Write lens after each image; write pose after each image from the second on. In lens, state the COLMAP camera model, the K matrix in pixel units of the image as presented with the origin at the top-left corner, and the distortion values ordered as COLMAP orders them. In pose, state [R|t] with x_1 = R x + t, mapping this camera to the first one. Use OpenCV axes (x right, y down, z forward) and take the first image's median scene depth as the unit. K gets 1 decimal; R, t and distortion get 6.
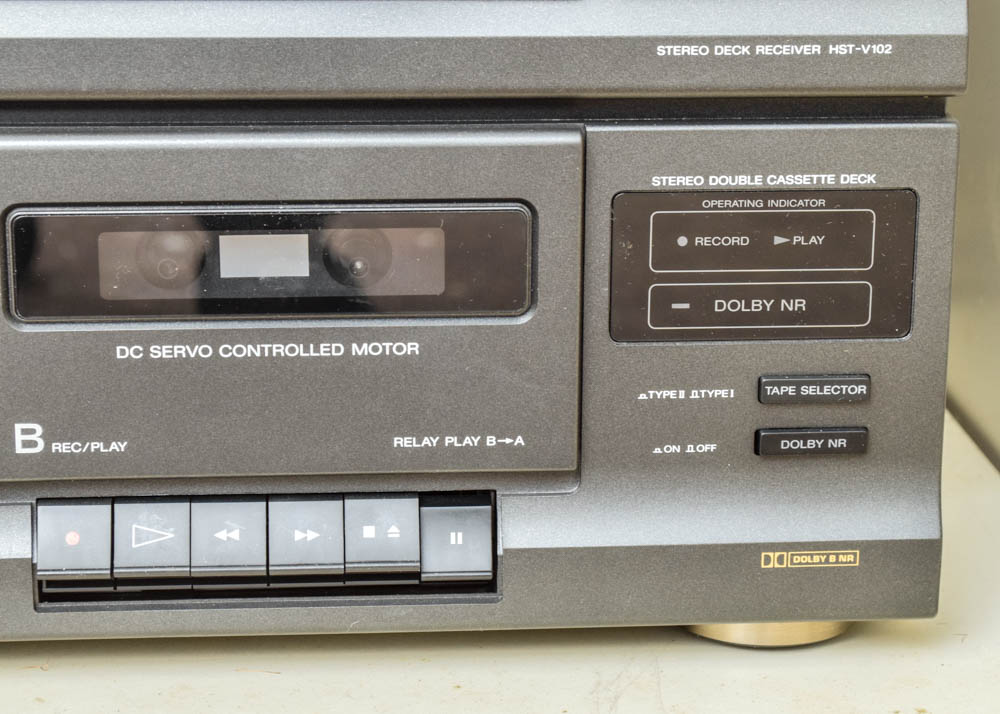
lens RADIAL K [[2441.8, 0, 500.3], [0, 2441.8, 352.8], [0, 0, 1]] dist [0.070759, 0.000000]
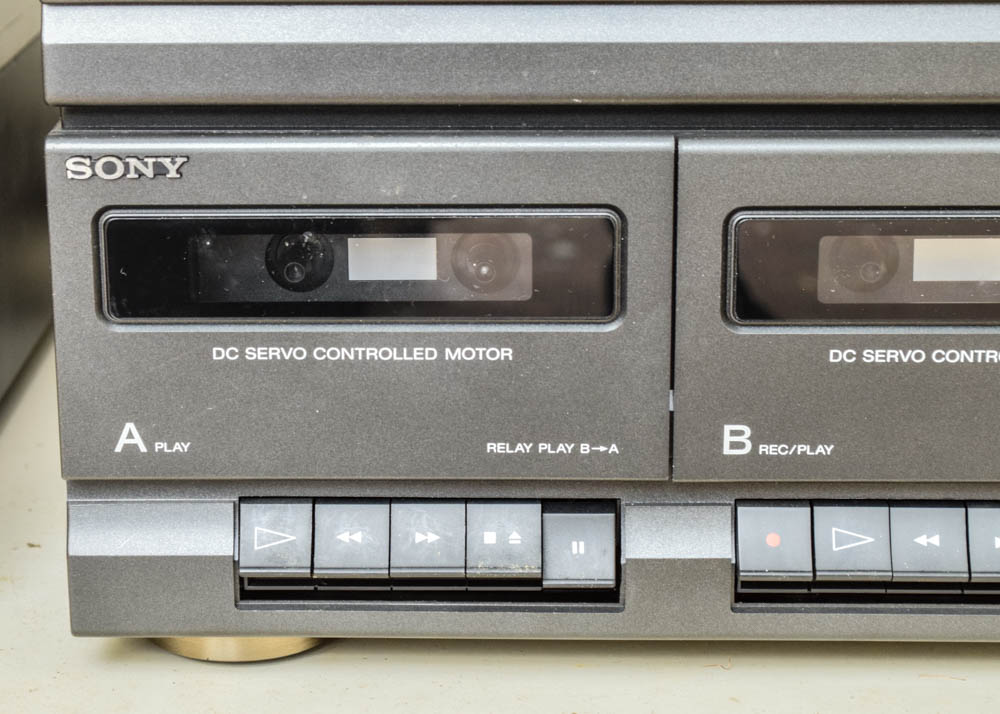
lens RADIAL K [[2441.8, 0, 496.8], [0, 2441.8, 365.8], [0, 0, 1]] dist [0.070759, 0.000000]
pose [[0.996378, 0.016138, -0.083494, -0.208398], [-0.015909, 0.999868, 0.003404, 0.002665], [0.083538, -0.002063, 0.996502, -0.011077]]
